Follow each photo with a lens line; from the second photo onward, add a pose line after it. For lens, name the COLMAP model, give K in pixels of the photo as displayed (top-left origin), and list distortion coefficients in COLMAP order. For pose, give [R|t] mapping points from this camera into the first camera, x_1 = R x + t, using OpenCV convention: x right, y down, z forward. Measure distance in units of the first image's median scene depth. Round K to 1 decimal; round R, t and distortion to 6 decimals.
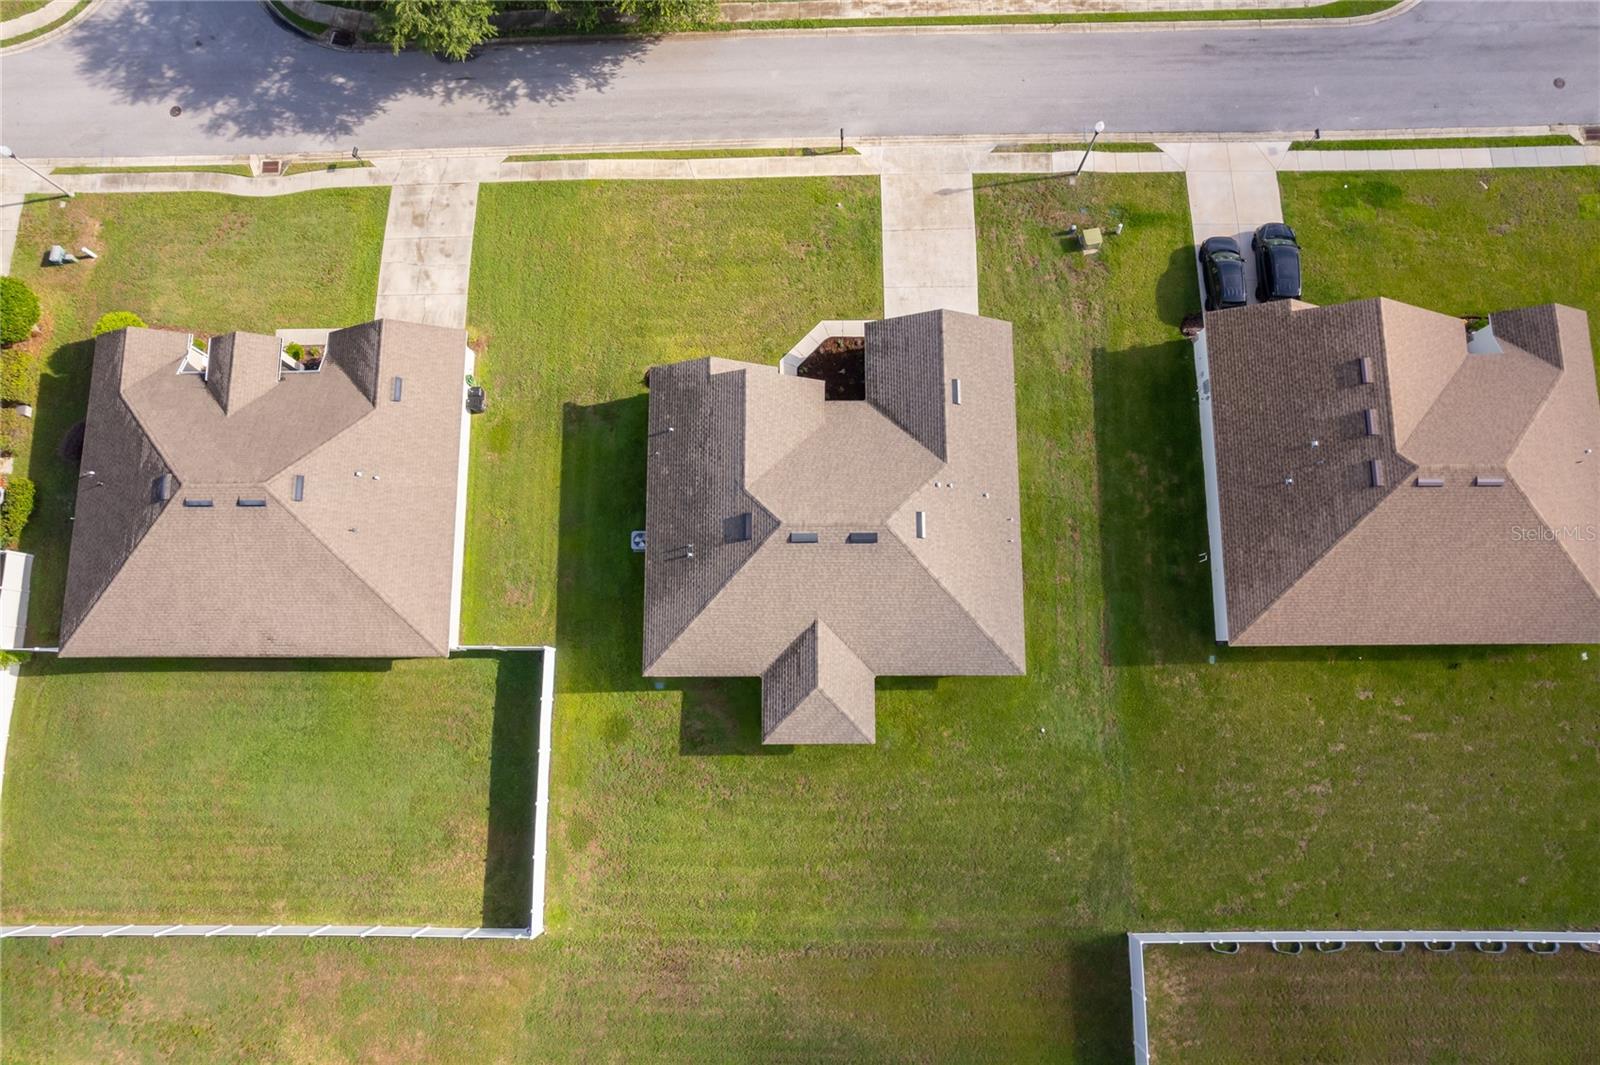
lens RADIAL K [[1041.5, 0, 805.9], [0, 1041.5, 534.6], [0, 0, 1]] dist [-0.076348, 0.078019]
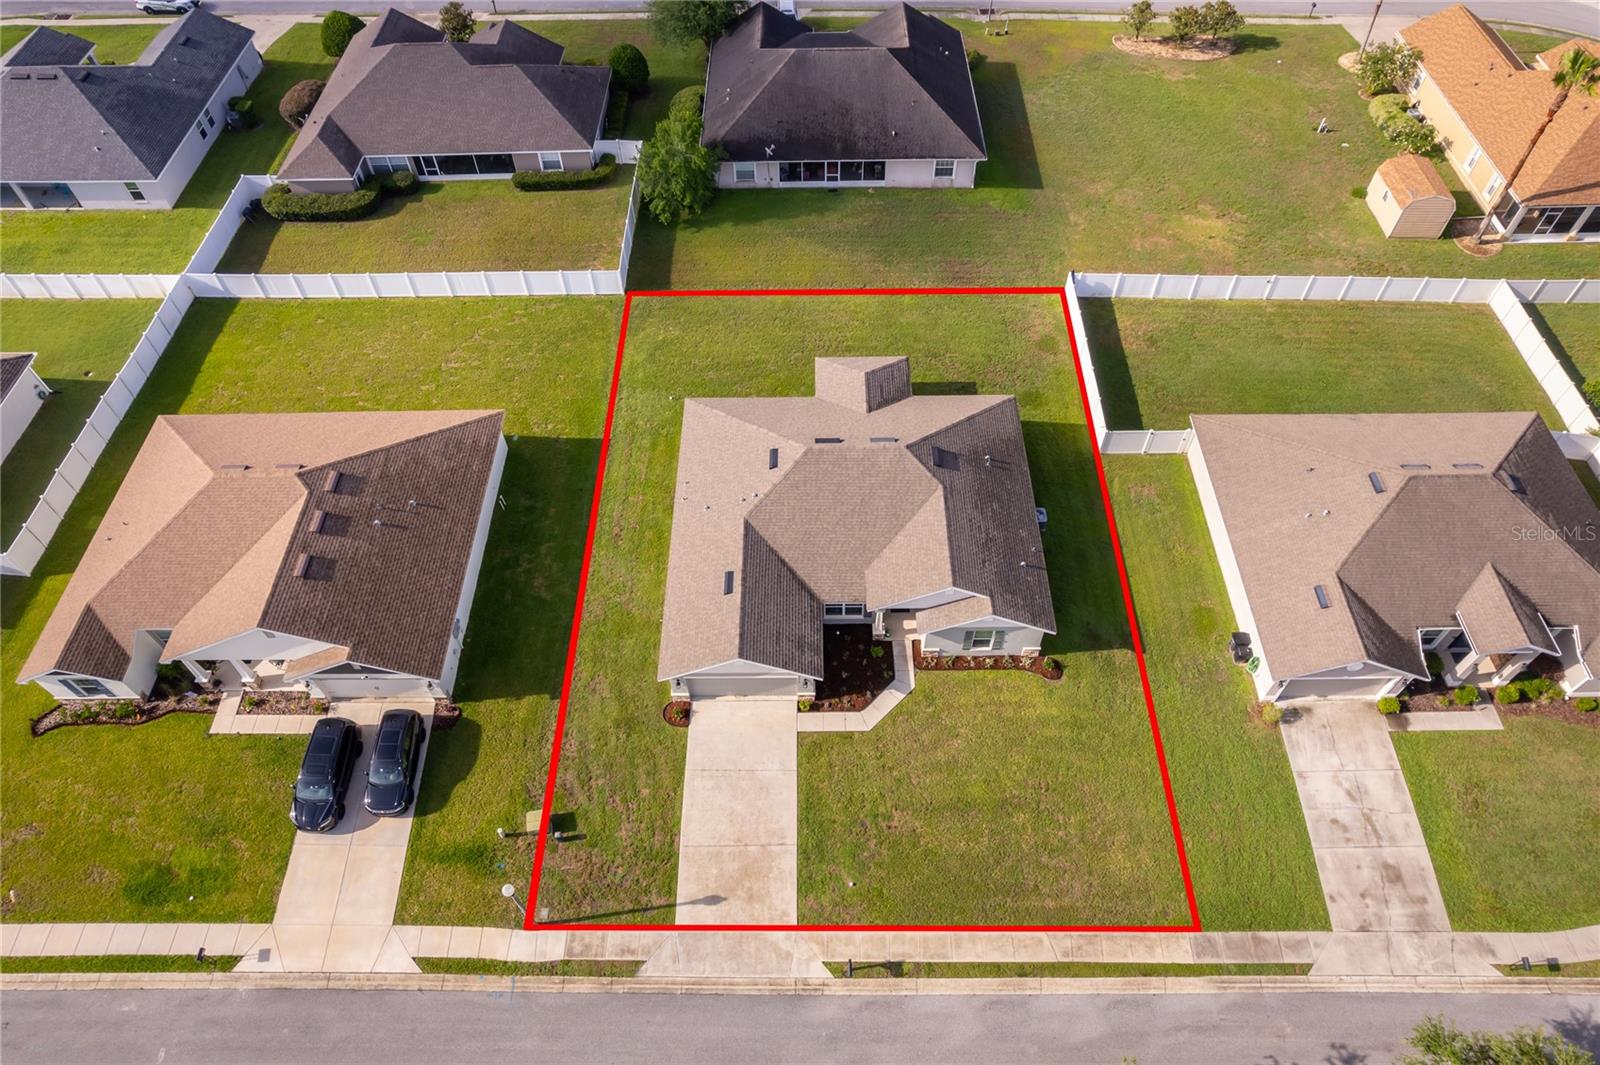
lens RADIAL K [[1035.2, 0, 802.7], [0, 1035.2, 536.7], [0, 0, 1]] dist [-0.083166, 0.084765]
pose [[-0.999797, 0.008568, 0.018245, 0.054591], [0.007648, -0.676234, 0.736648, -0.738778], [0.018649, 0.736637, 0.676031, 0.302759]]
